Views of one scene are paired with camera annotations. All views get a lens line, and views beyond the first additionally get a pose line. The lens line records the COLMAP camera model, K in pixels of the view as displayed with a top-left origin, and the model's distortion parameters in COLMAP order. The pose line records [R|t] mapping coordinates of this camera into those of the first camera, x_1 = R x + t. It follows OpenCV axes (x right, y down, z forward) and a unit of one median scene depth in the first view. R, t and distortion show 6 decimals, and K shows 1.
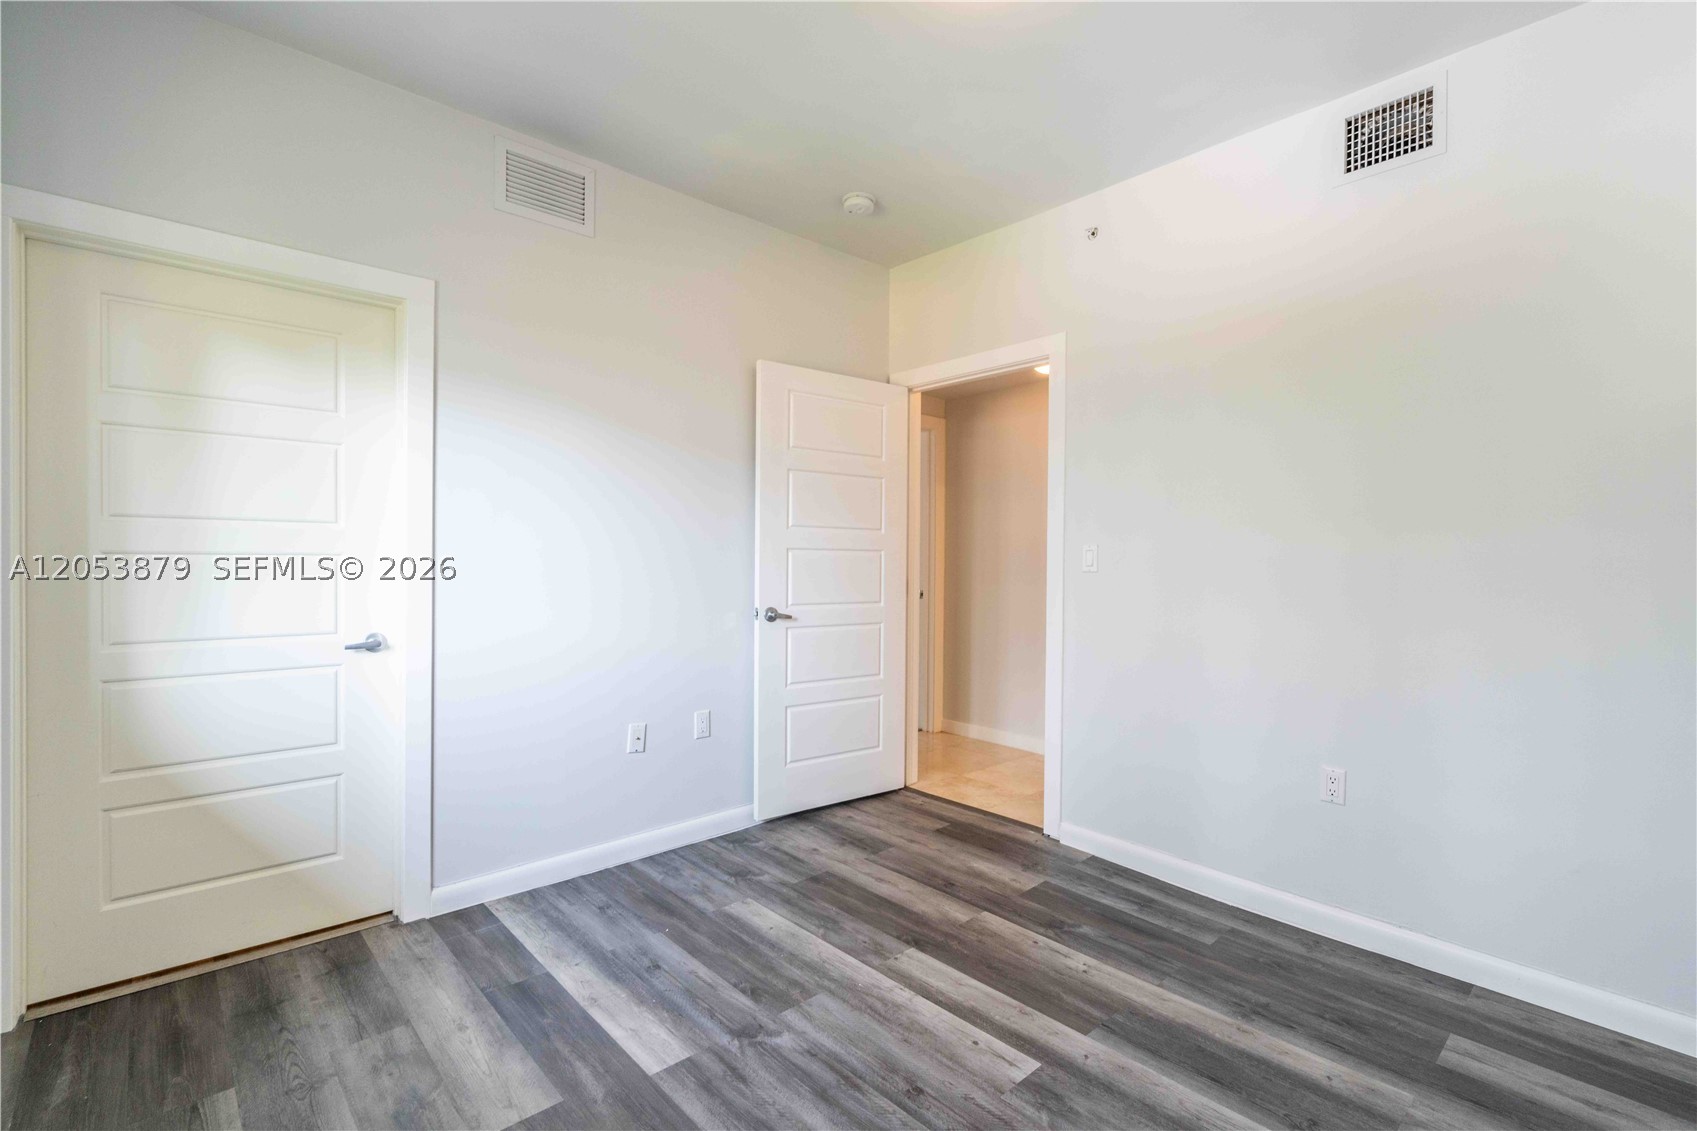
lens RADIAL K [[767.8, 0, 825.3], [0, 767.8, 571.0], [0, 0, 1]] dist [-0.007174, 0.002317]
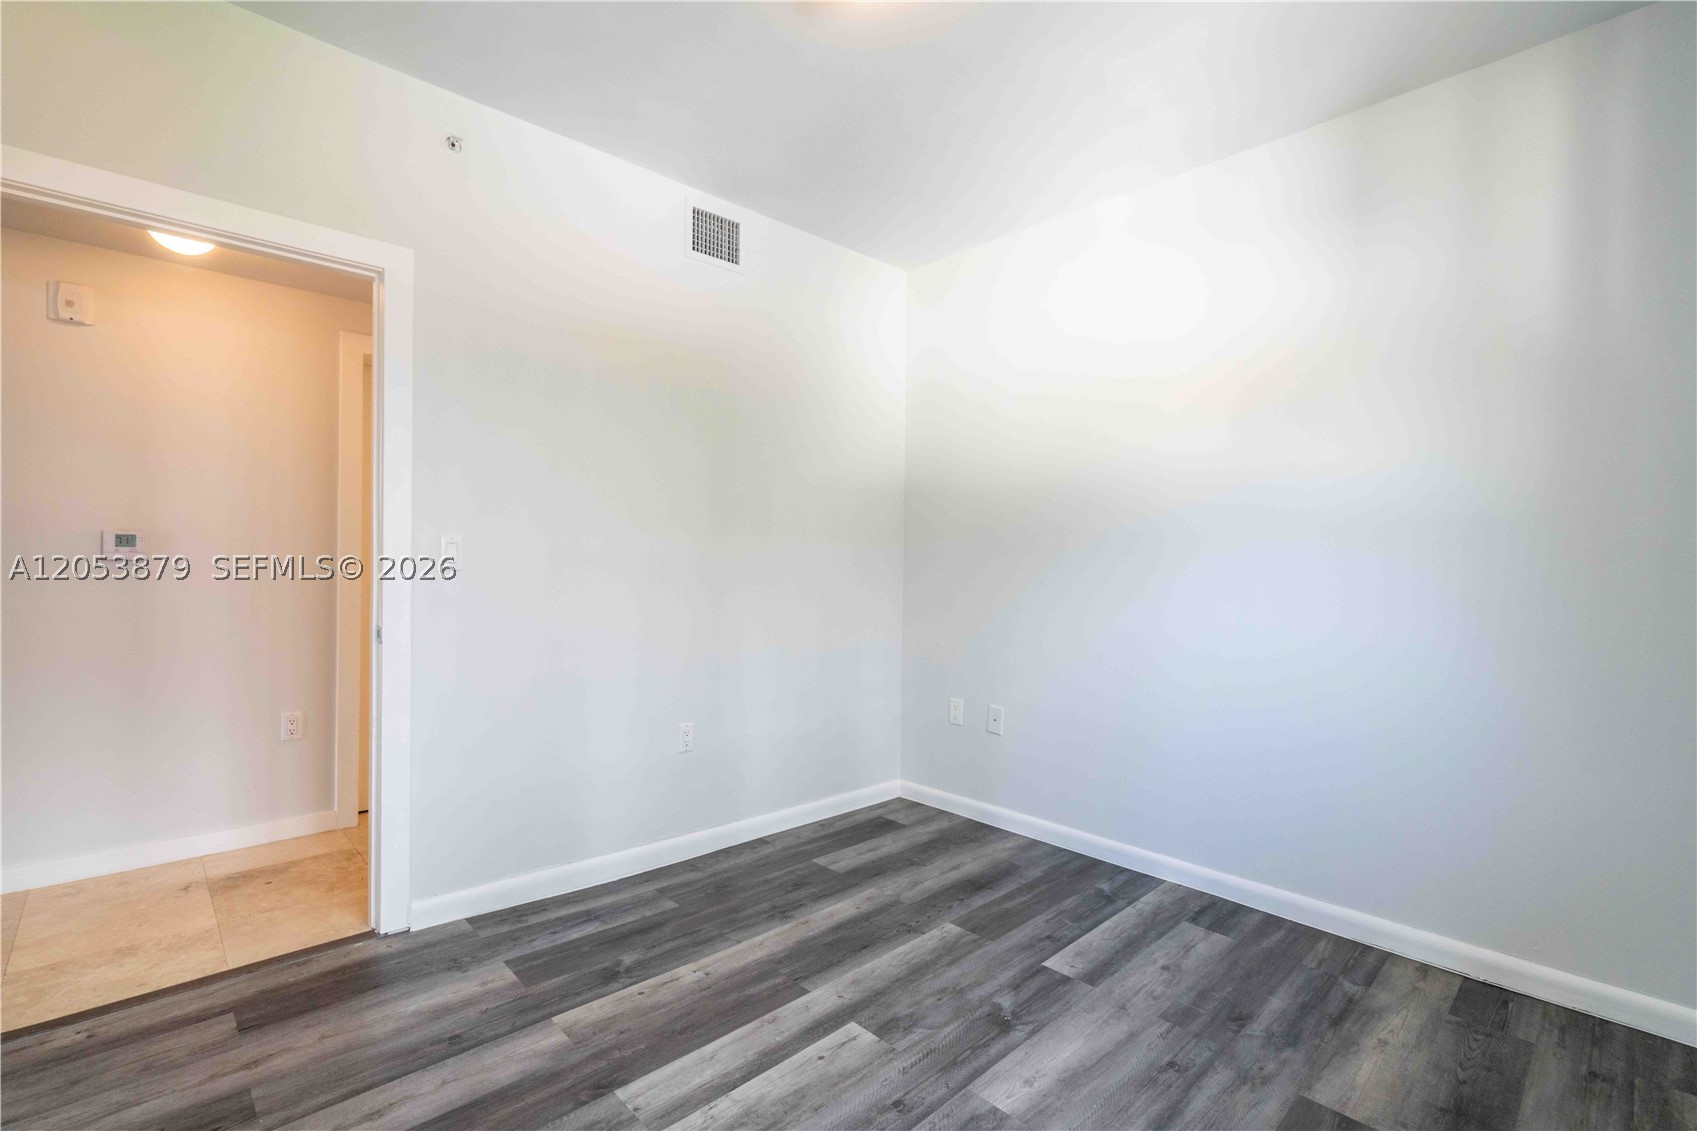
lens RADIAL K [[767.8, 0, 844.6], [0, 767.8, 596.3], [0, 0, 1]] dist [-0.007174, 0.002317]
pose [[-0.052757, -0.051738, 0.997266, -0.600391], [-0.002235, 0.998661, 0.051692, -0.022289], [-0.998605, 0.000498, -0.052802, 0.808991]]
